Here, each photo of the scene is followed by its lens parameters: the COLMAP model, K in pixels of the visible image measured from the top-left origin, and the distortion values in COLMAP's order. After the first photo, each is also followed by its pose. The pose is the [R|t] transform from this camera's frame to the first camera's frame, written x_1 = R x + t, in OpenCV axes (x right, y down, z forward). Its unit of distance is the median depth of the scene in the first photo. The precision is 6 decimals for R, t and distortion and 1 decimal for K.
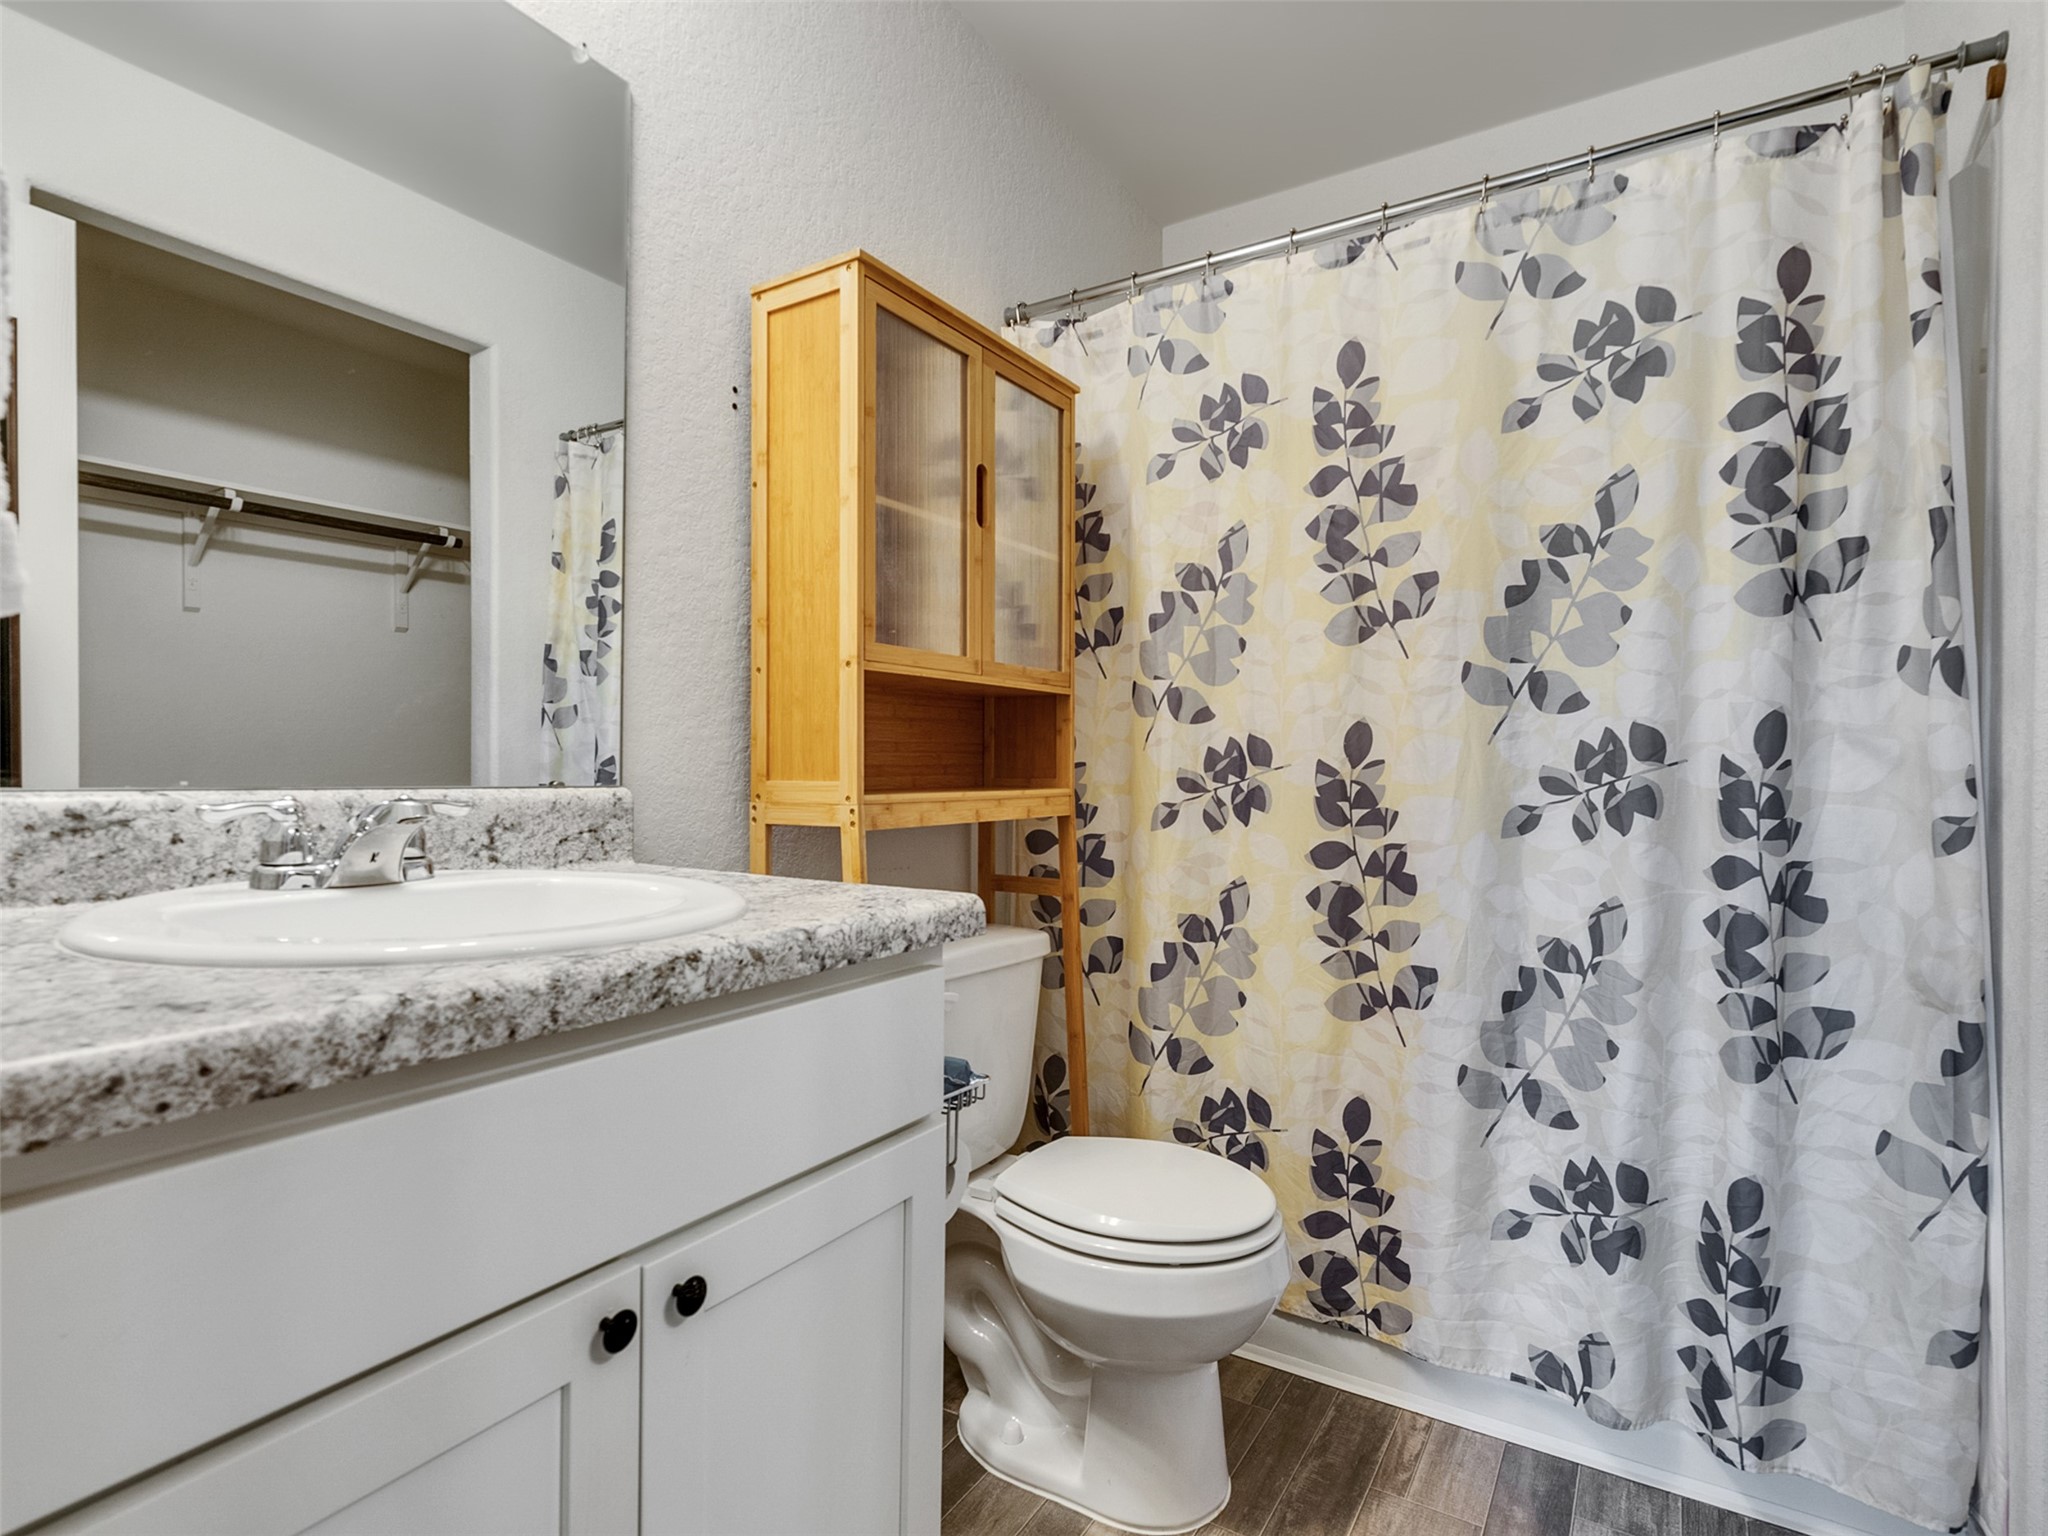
lens RADIAL K [[1056.1, 0, 1016.3], [0, 1056.1, 772.5], [0, 0, 1]] dist [-0.001053, 0.001638]
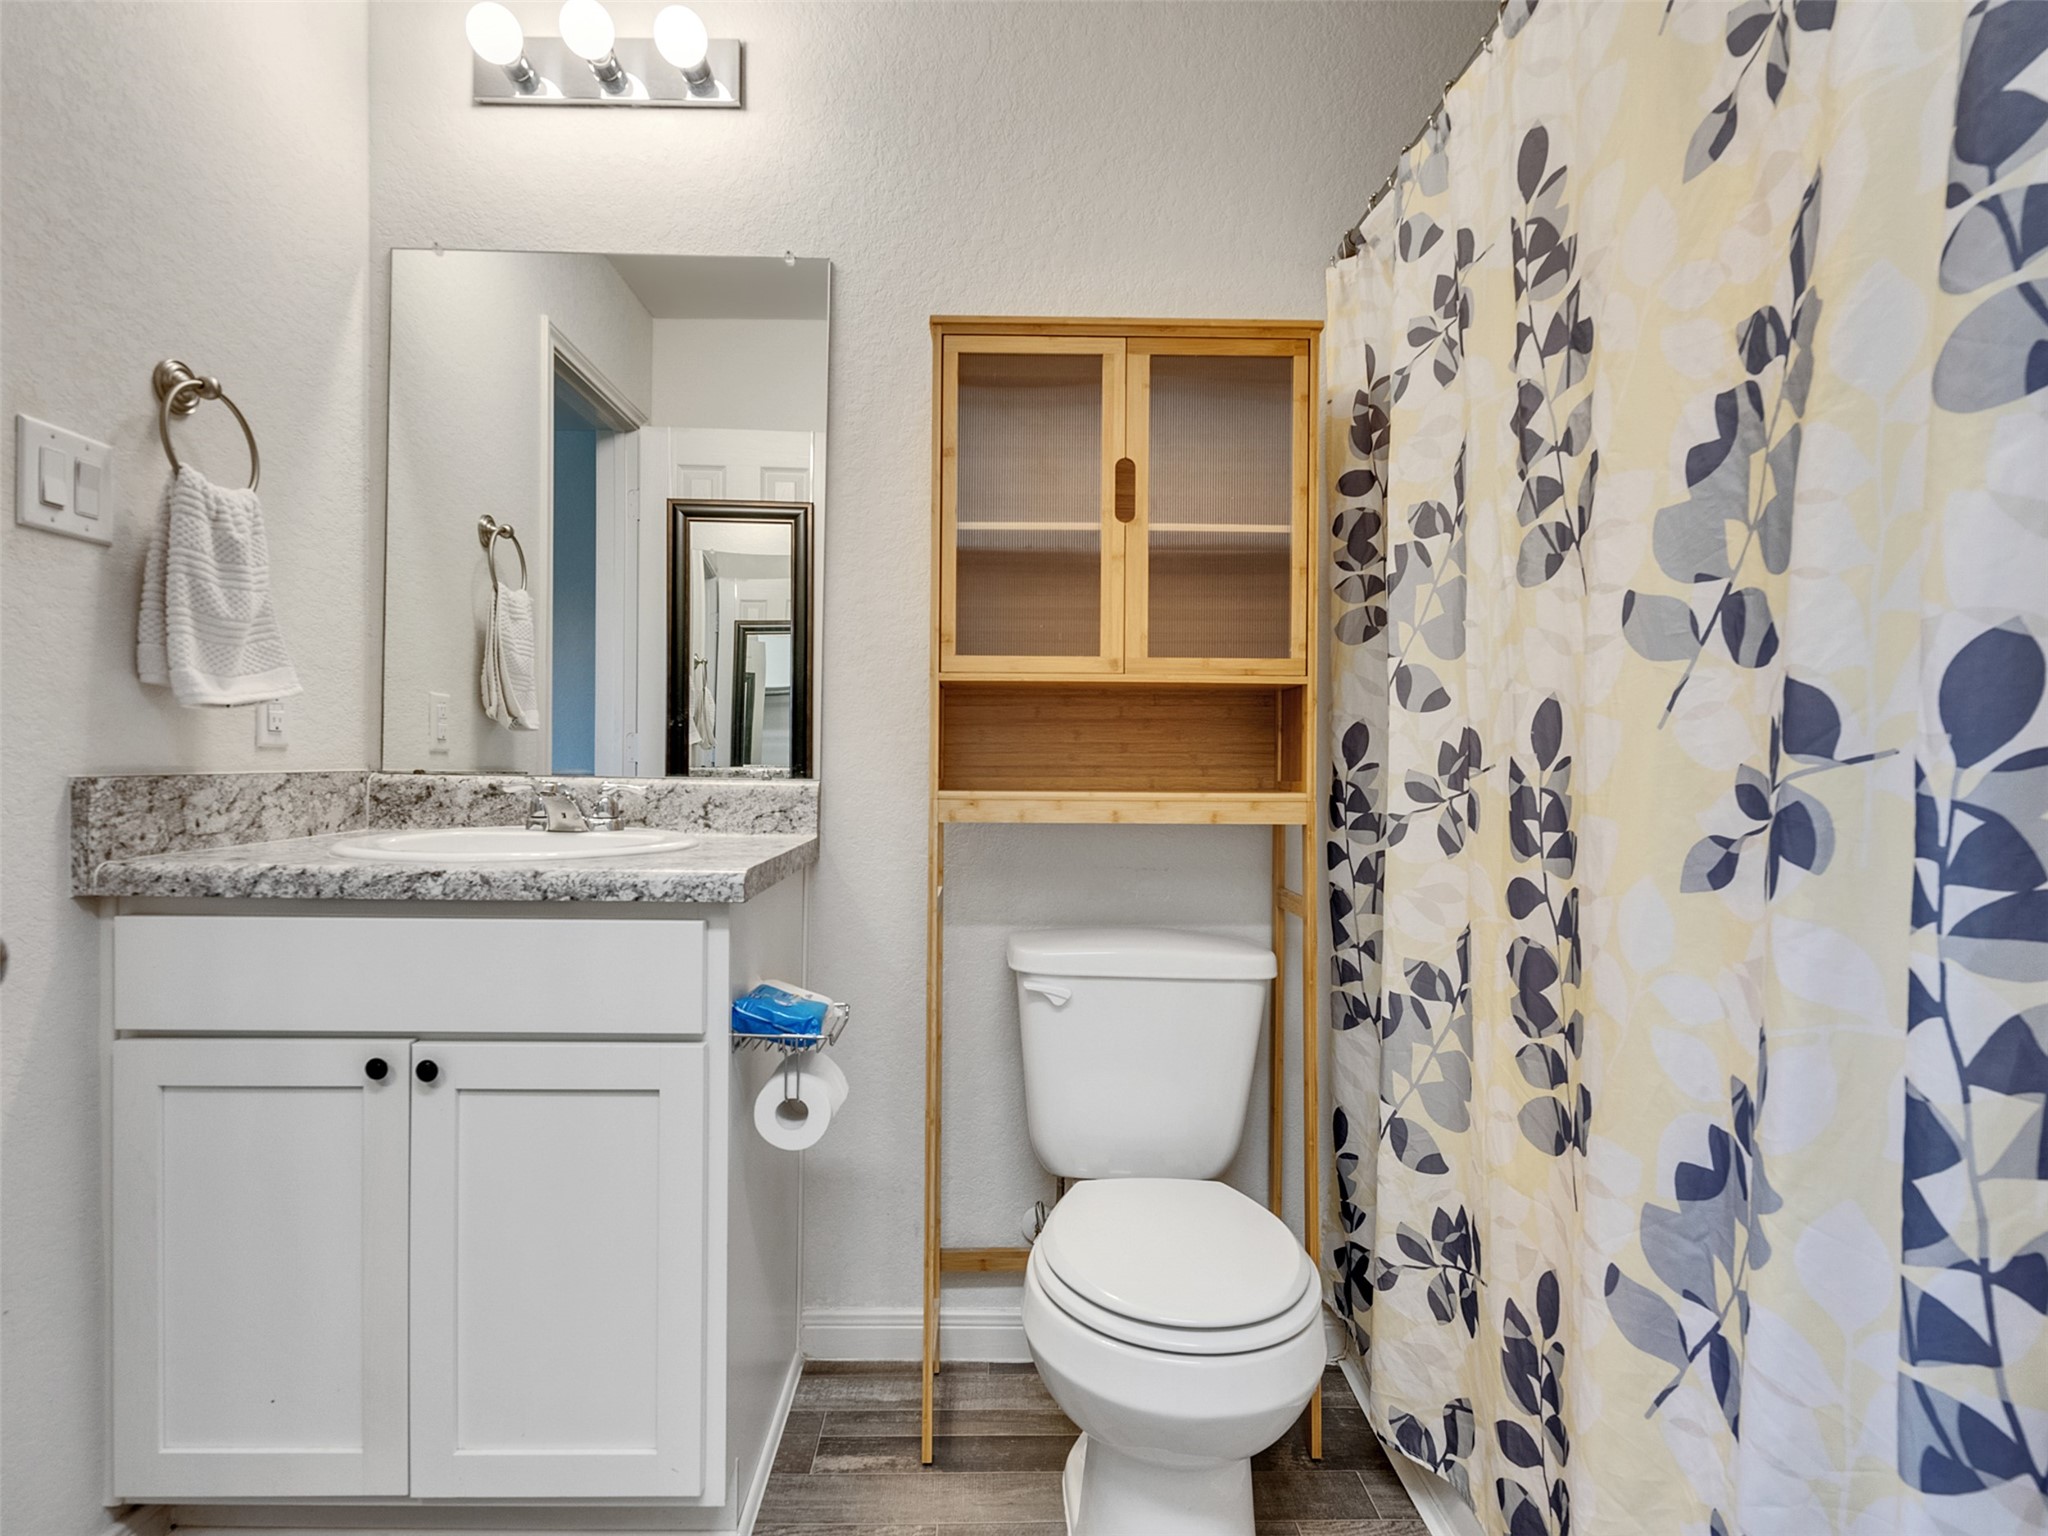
lens RADIAL K [[1056.1, 0, 1011.0], [0, 1056.1, 772.3], [0, 0, 1]] dist [-0.001053, 0.001638]
pose [[0.547045, 0.004054, -0.837094, 0.858656], [-0.010173, 0.999947, -0.001805, 0.002766], [0.837042, 0.009503, 0.547057, 0.446177]]
